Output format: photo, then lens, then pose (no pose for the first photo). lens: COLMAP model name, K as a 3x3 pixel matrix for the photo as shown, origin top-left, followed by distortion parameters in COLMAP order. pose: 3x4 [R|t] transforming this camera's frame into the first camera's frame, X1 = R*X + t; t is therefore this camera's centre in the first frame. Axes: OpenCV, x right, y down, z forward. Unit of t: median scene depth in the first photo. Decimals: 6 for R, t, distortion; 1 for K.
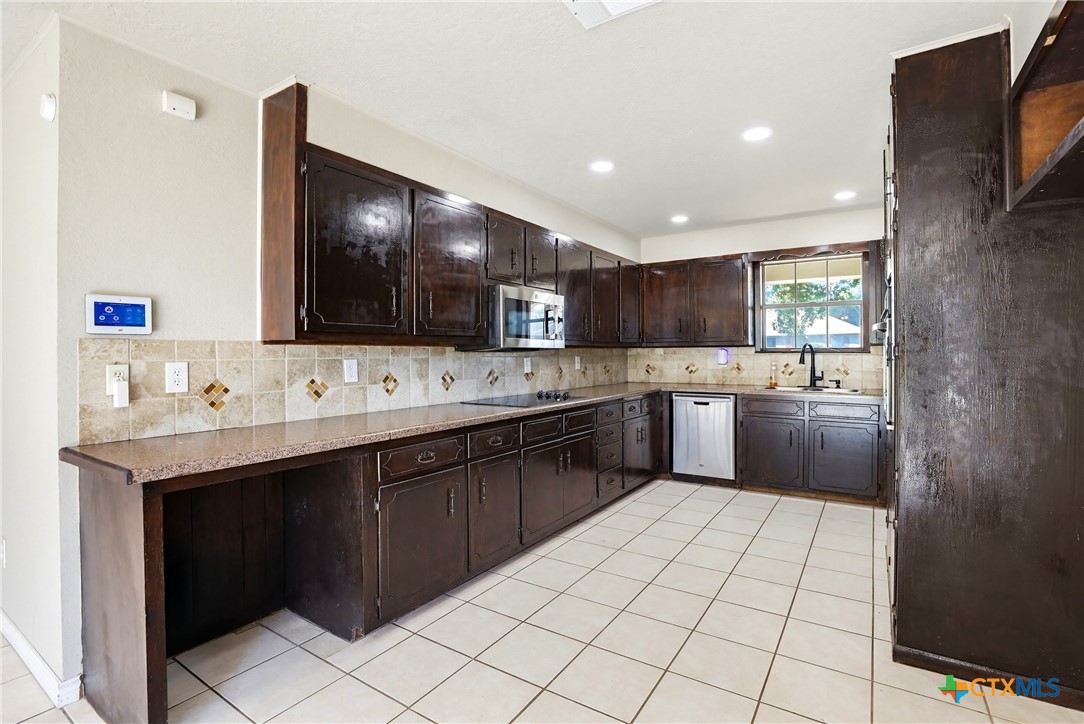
lens RADIAL K [[507.6, 0, 539.8], [0, 507.6, 353.9], [0, 0, 1]] dist [-0.041295, 0.010895]
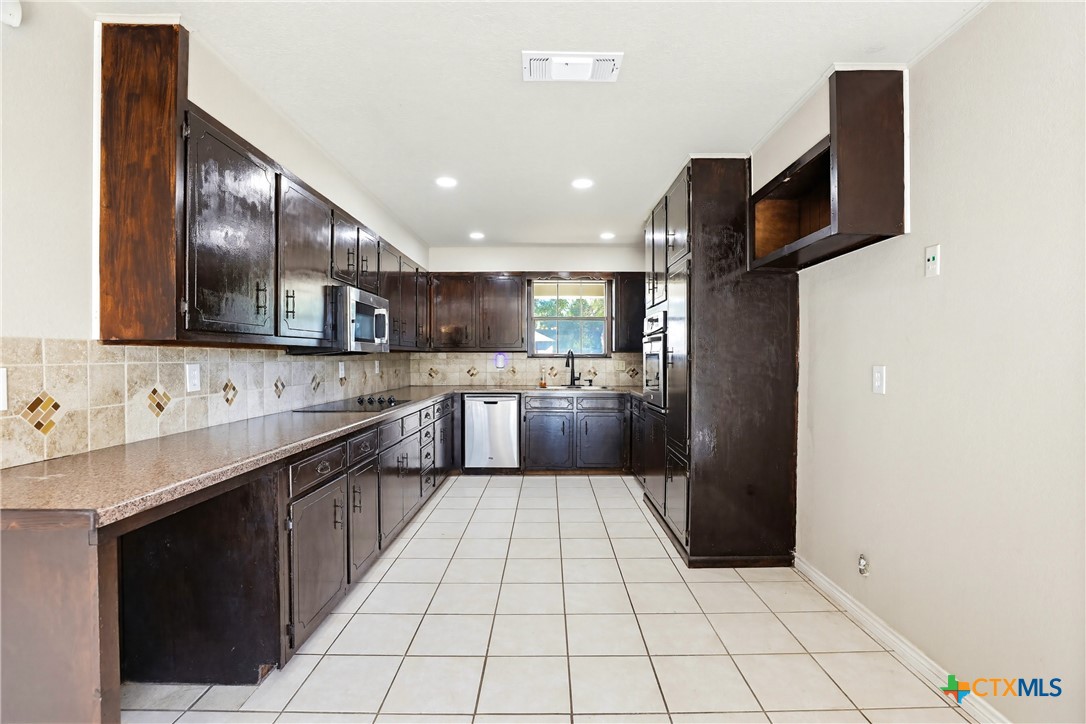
lens RADIAL K [[514.6, 0, 543.0], [0, 514.6, 362.0], [0, 0, 1]] dist [-0.029441, 0.000344]
pose [[0.829972, -0.000239, 0.557805, -0.298966], [-0.004056, 0.999971, 0.006464, 0.000056], [-0.557791, -0.007627, 0.829947, -0.010262]]
